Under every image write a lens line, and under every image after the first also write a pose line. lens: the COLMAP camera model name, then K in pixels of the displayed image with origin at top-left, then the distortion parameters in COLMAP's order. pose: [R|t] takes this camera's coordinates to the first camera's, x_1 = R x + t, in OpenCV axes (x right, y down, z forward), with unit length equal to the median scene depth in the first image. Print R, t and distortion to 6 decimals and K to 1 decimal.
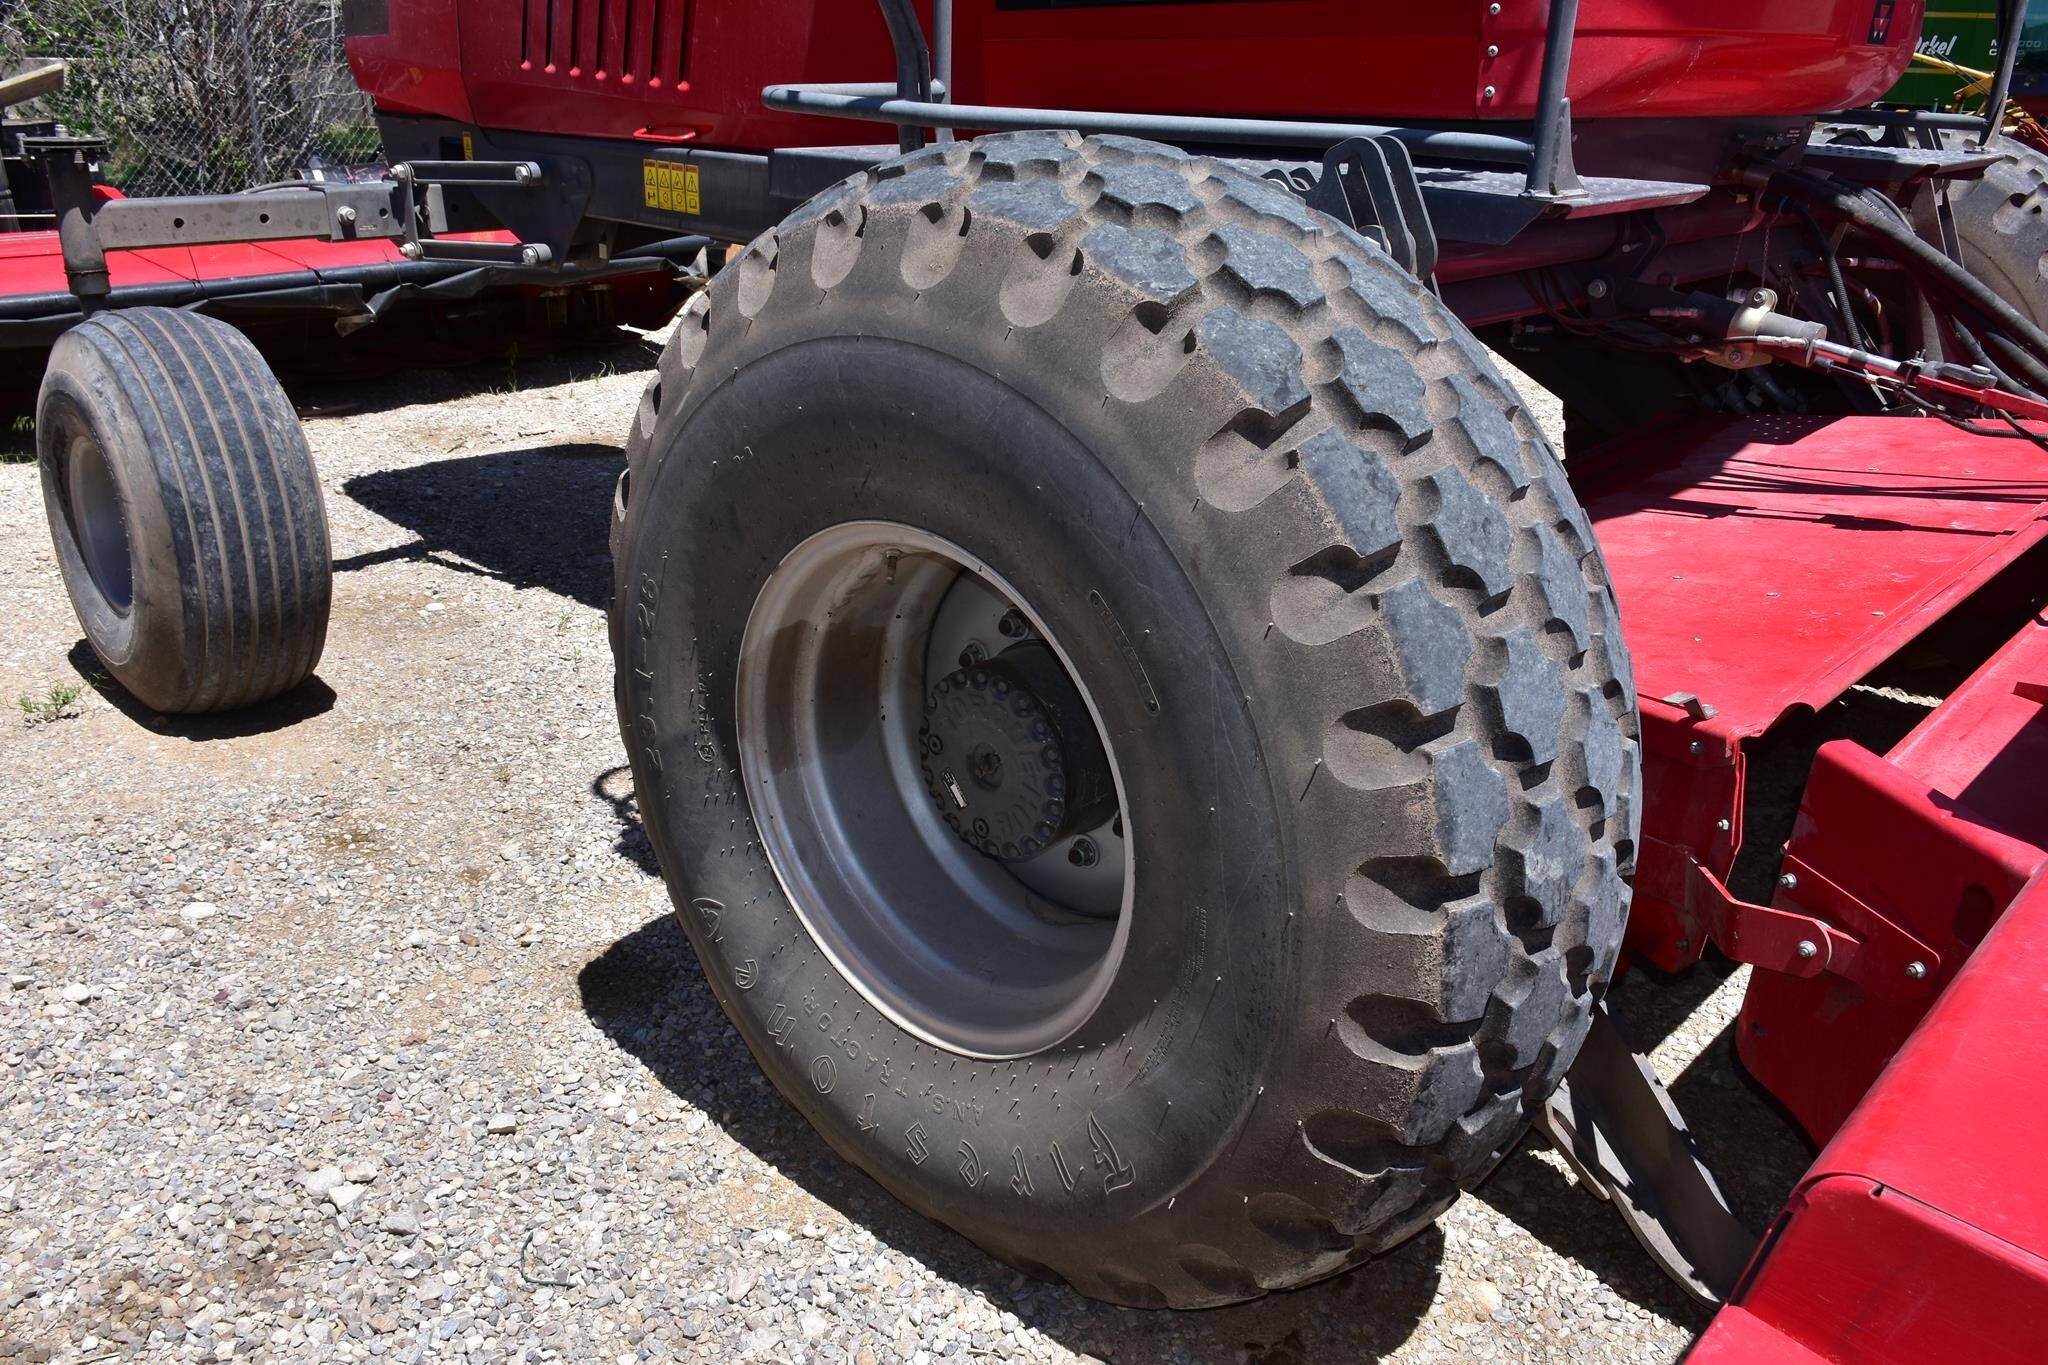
lens RADIAL K [[1637.8, 0, 1020.7], [0, 1637.8, 683.7], [0, 0, 1]] dist [0.007694, 0.007036]
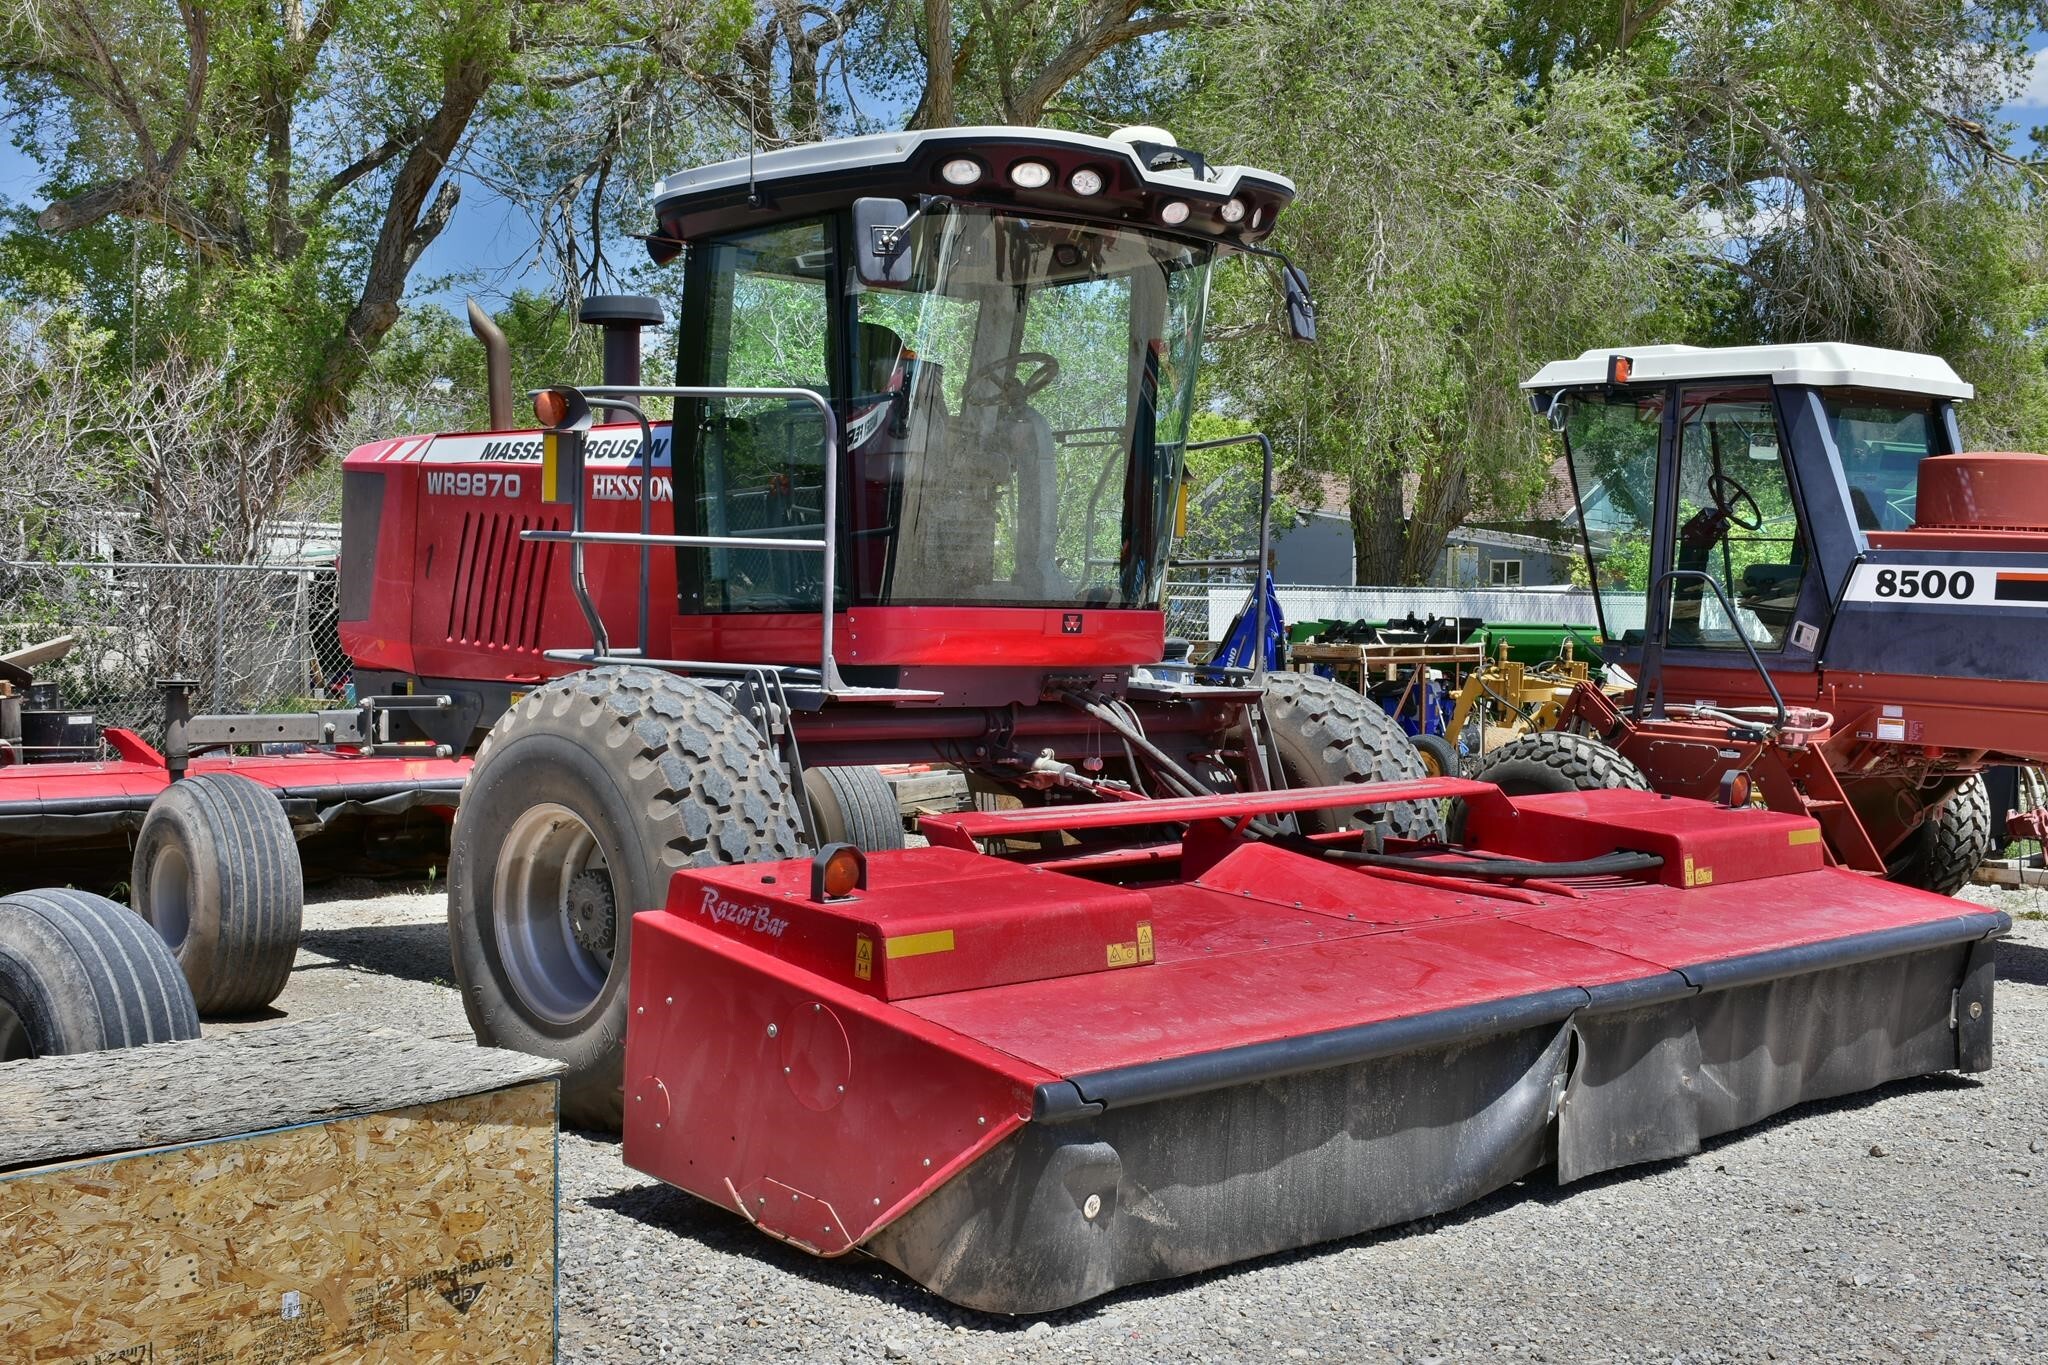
lens RADIAL K [[2444.9, 0, 1030.3], [0, 2444.9, 689.6], [0, 0, 1]] dist [-0.008415, 0.000000]
pose [[0.997987, 0.003116, -0.063343, 0.507099], [-0.023848, 0.943924, -0.329299, 0.540420], [0.058765, 0.330147, 0.942099, -1.466269]]
